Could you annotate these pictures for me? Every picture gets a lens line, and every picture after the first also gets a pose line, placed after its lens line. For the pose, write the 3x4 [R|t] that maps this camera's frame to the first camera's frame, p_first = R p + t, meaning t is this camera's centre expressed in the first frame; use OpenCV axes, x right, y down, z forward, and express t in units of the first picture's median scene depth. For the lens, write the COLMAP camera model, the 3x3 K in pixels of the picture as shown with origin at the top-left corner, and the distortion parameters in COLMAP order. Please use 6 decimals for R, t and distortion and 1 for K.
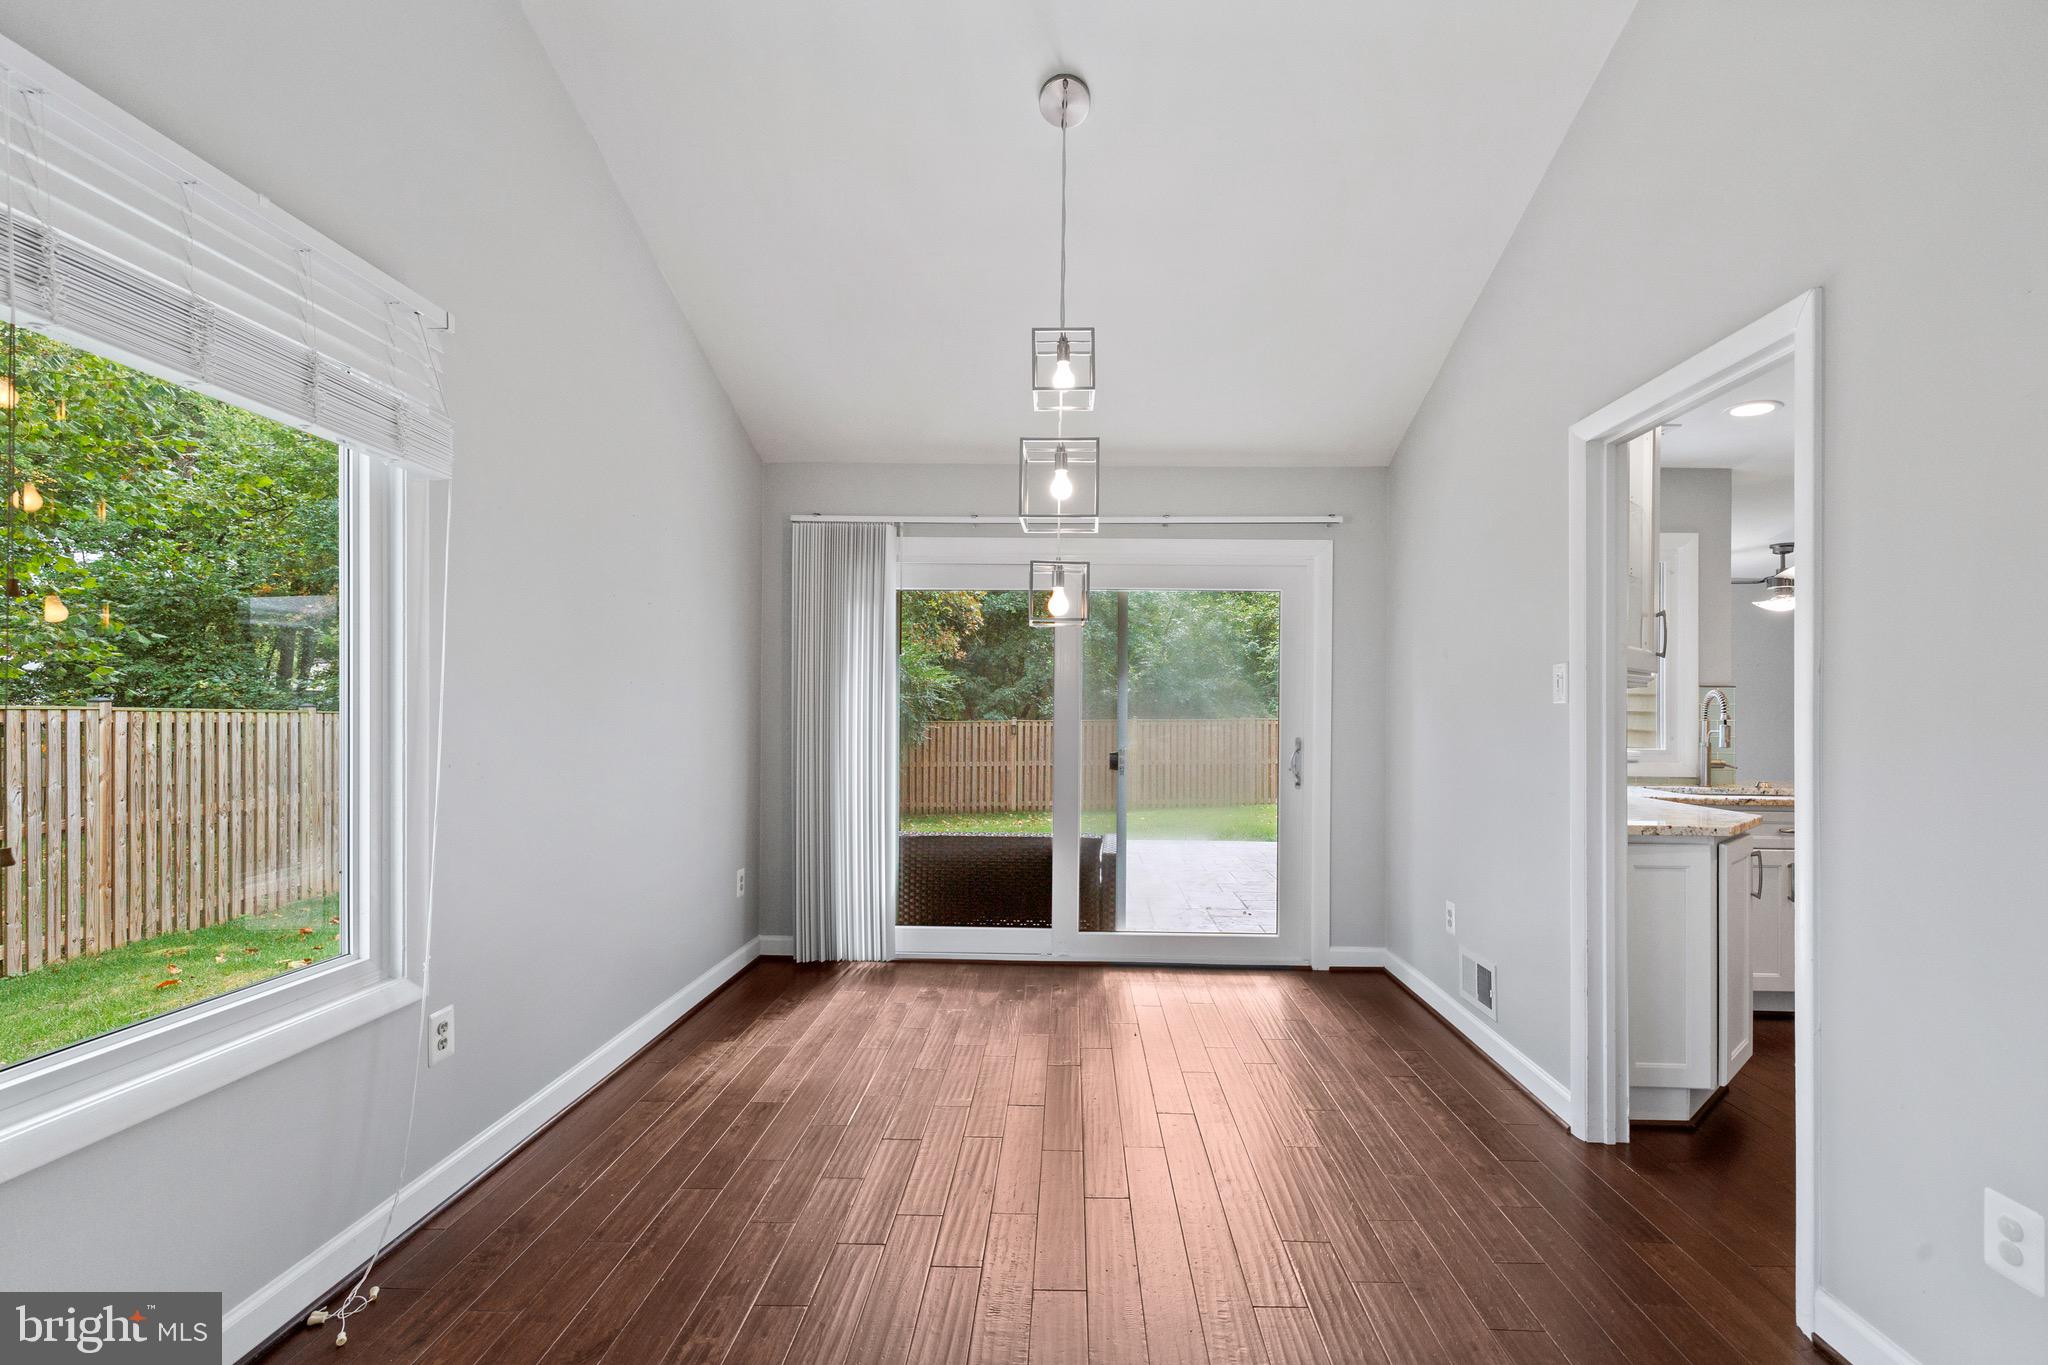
lens RADIAL K [[887.1, 0, 1050.4], [0, 887.1, 699.2], [0, 0, 1]] dist [0.002065, -0.000278]
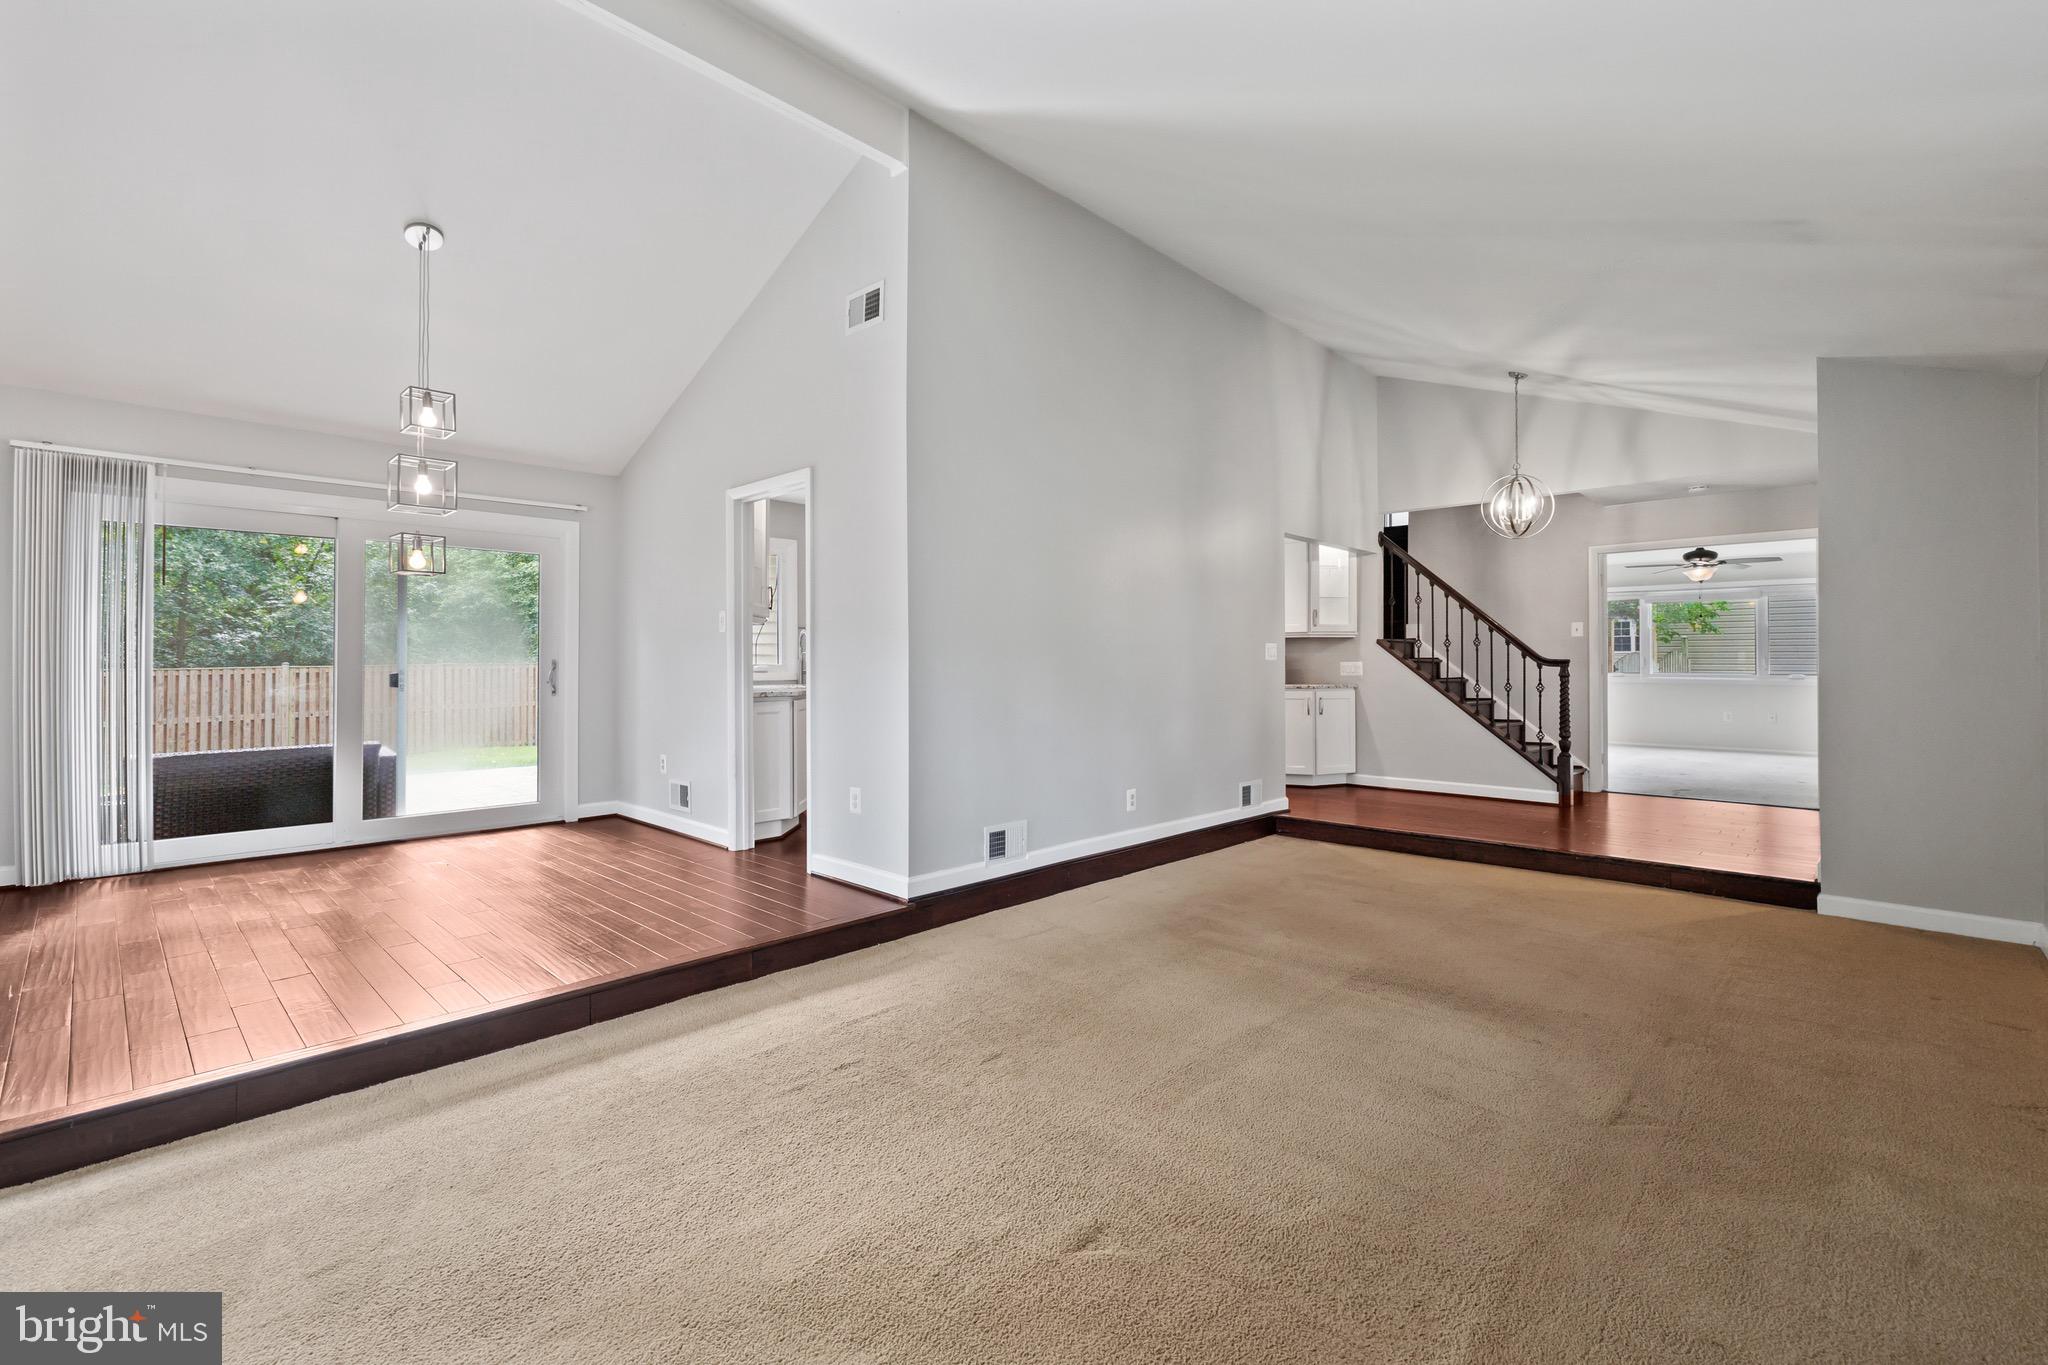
lens RADIAL K [[872.7, 0, 1022.0], [0, 872.7, 654.6], [0, 0, 1]] dist [0.001697, 0.000244]
pose [[0.665247, -0.005702, 0.746602, -0.272548], [0.001871, 0.999980, 0.005969, 0.029638], [-0.746621, -0.002574, 0.665245, -0.497845]]
